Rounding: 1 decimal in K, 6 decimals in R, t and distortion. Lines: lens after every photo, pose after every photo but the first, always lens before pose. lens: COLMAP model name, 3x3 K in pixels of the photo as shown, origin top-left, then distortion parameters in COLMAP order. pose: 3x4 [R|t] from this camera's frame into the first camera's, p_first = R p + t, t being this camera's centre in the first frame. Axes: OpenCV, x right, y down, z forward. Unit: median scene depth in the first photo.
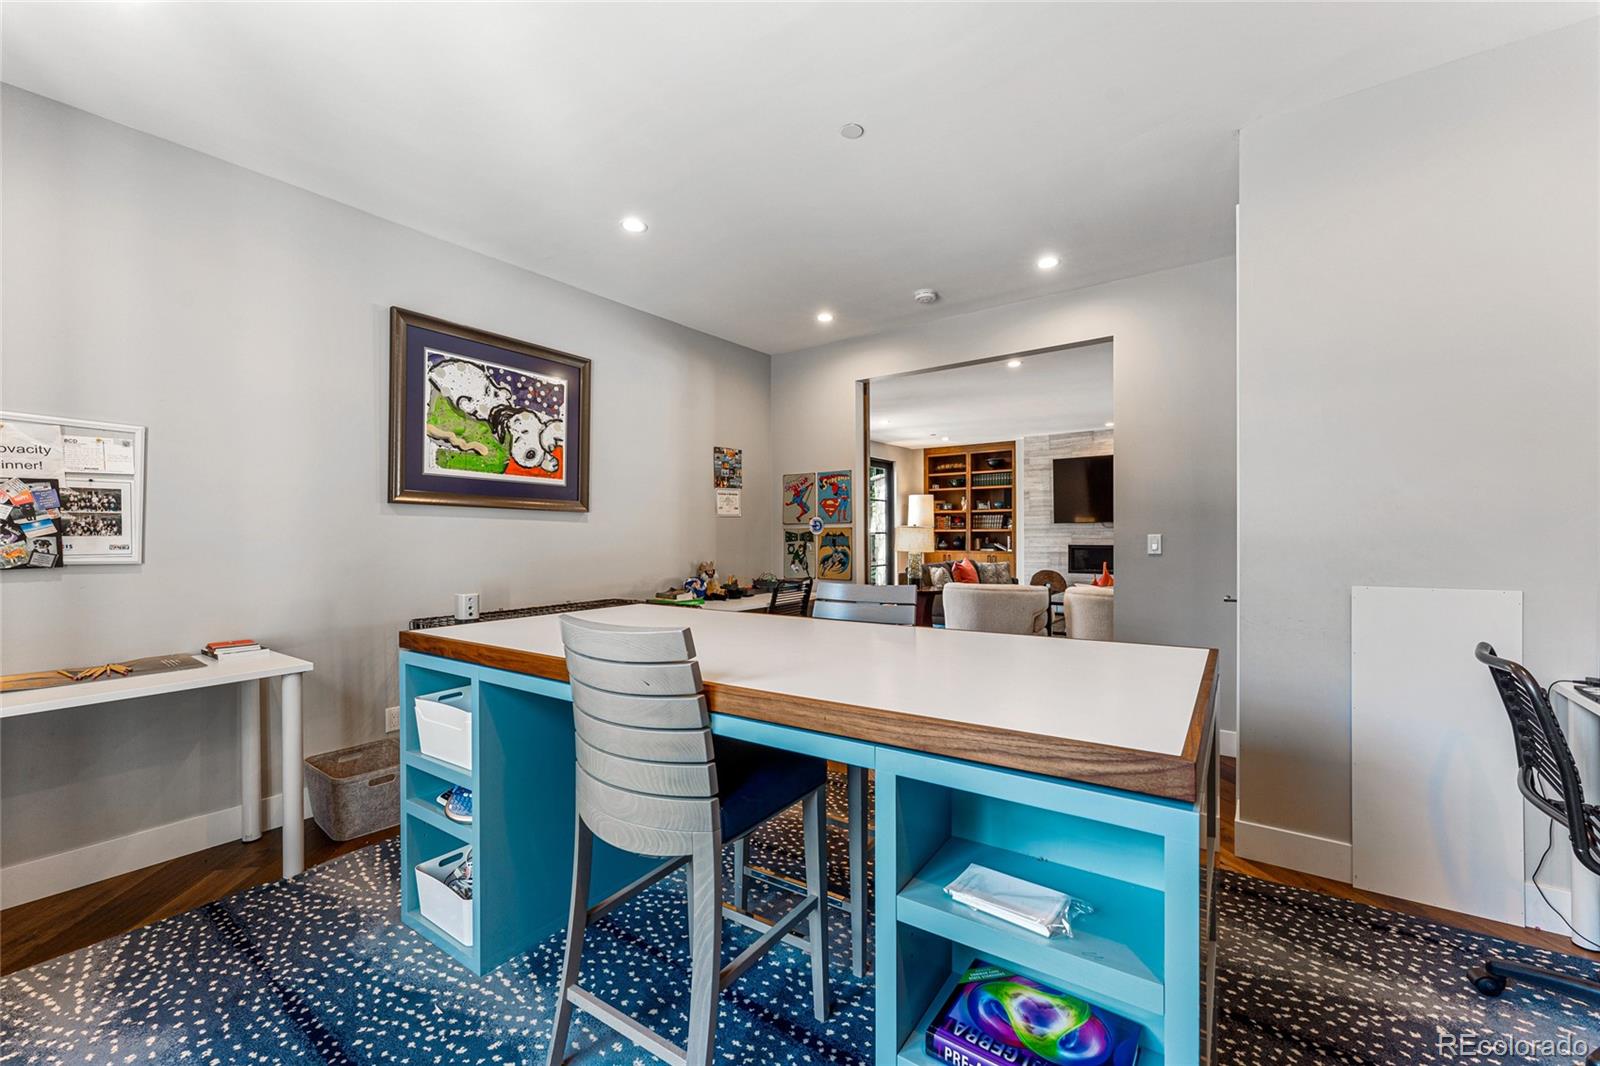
lens RADIAL K [[648.8, 0, 793.2], [0, 648.8, 537.9], [0, 0, 1]] dist [0.007642, -0.001048]
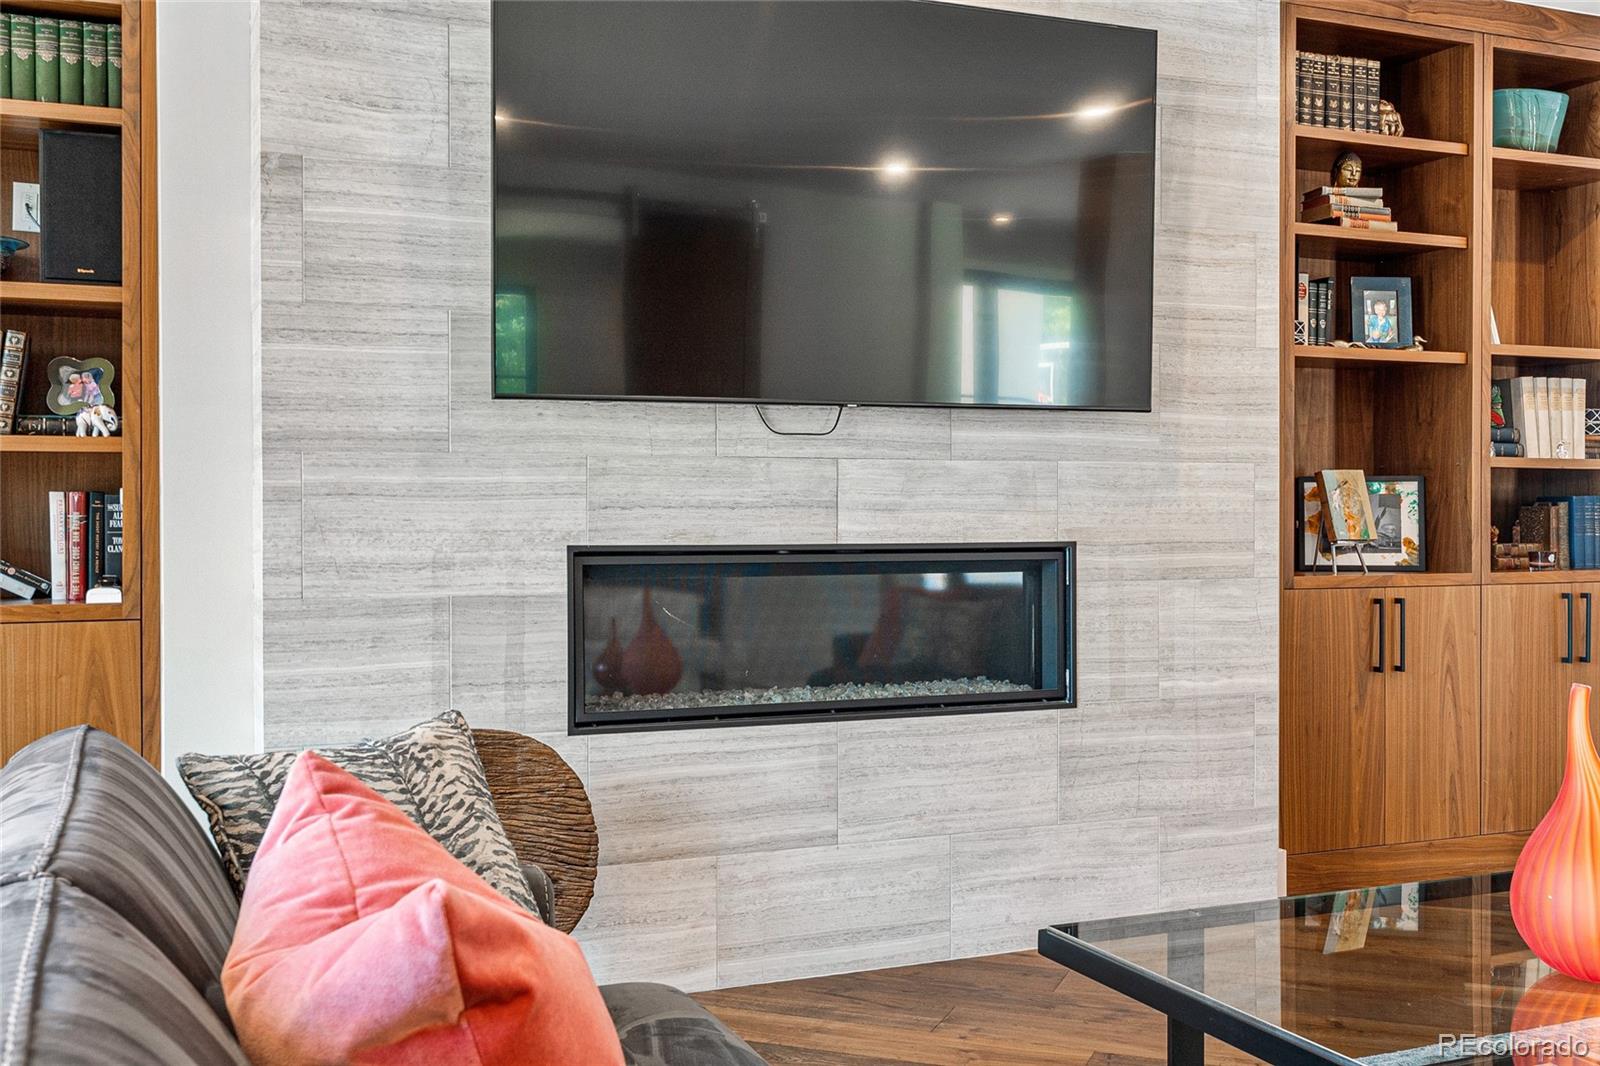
lens RADIAL K [[1614.9, 0, 794.2], [0, 1614.9, 537.7], [0, 0, 1]] dist [-0.001604, 0.000000]
pose [[0.503501, -0.004873, 0.863981, 0.117909], [0.005409, 0.999982, 0.002488, 0.007276], [-0.863977, 0.003420, 0.503519, 0.706639]]
